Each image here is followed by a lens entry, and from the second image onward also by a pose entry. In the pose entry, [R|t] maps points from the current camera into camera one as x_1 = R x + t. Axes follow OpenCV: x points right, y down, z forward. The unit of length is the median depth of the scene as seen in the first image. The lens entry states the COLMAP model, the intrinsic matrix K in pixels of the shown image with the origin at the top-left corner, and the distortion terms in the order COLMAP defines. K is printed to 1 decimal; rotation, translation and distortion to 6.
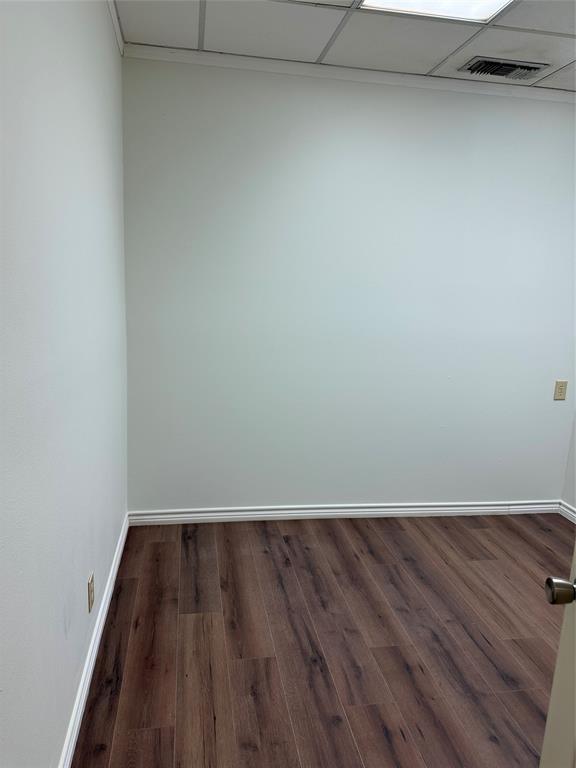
lens RADIAL K [[548.9, 0, 283.3], [0, 548.9, 384.9], [0, 0, 1]] dist [0.014713, -0.024328]
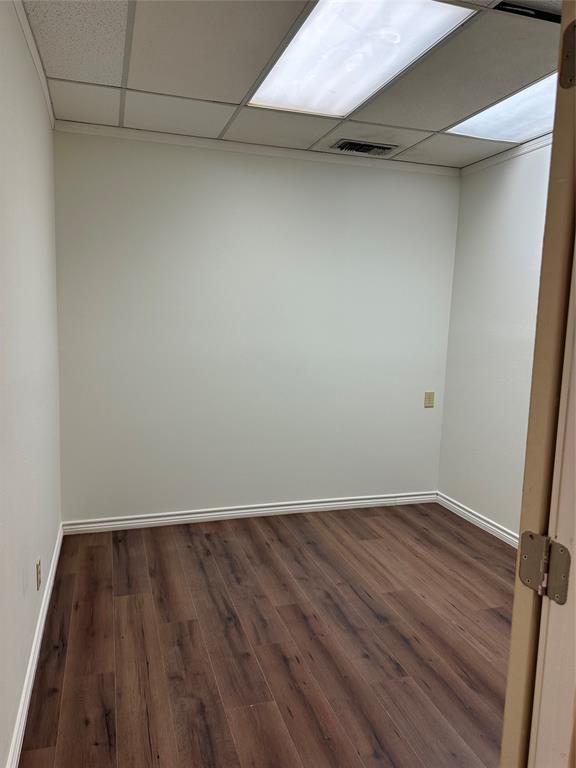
lens RADIAL K [[548.9, 0, 290.6], [0, 548.9, 386.1], [0, 0, 1]] dist [0.014713, -0.024328]
pose [[0.988489, -0.032667, 0.147723, 0.022154], [0.041069, 0.997686, -0.054190, 0.044807], [-0.145611, 0.059633, 0.987543, -0.219087]]
